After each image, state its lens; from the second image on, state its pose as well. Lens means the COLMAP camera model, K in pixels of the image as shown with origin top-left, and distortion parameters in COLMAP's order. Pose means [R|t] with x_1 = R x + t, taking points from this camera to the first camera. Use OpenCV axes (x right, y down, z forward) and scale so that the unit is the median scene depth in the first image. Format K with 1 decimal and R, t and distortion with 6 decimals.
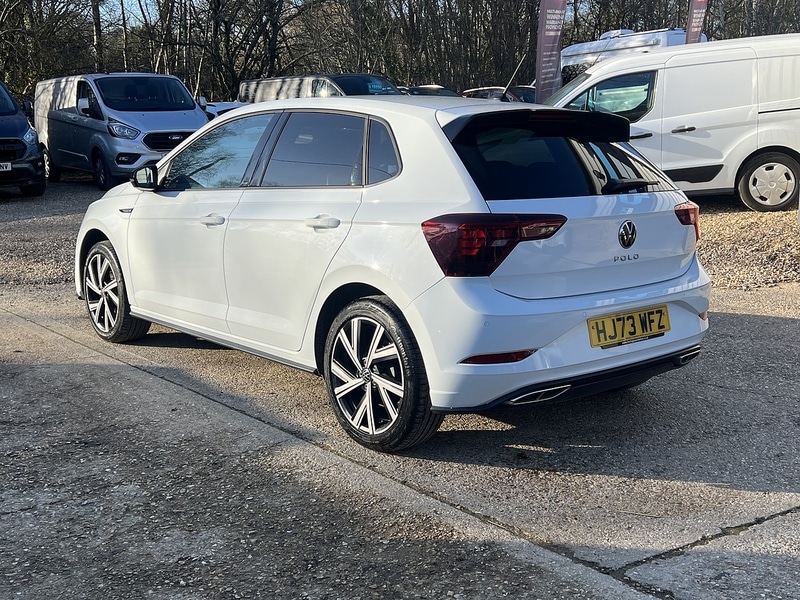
lens RADIAL K [[807.1, 0, 400.0], [0, 807.1, 300.0], [0, 0, 1]] dist [0.095732, -0.191936]
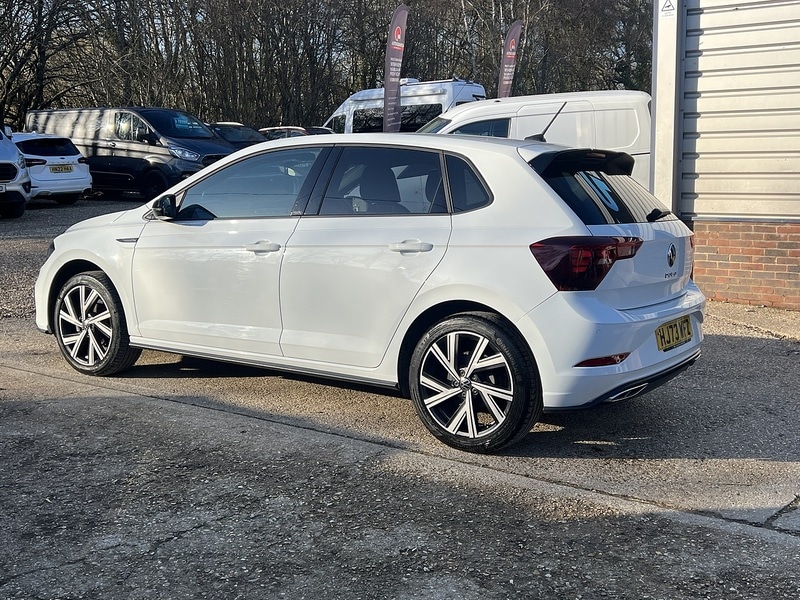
lens RADIAL K [[799.2, 0, 400.0], [0, 799.2, 300.0], [0, 0, 1]] dist [0.095994, -0.180790]
pose [[0.969066, -0.020411, 0.245956, -0.388485], [0.031359, 0.998680, -0.040679, 0.019801], [-0.244801, 0.047133, 0.968427, -0.040256]]
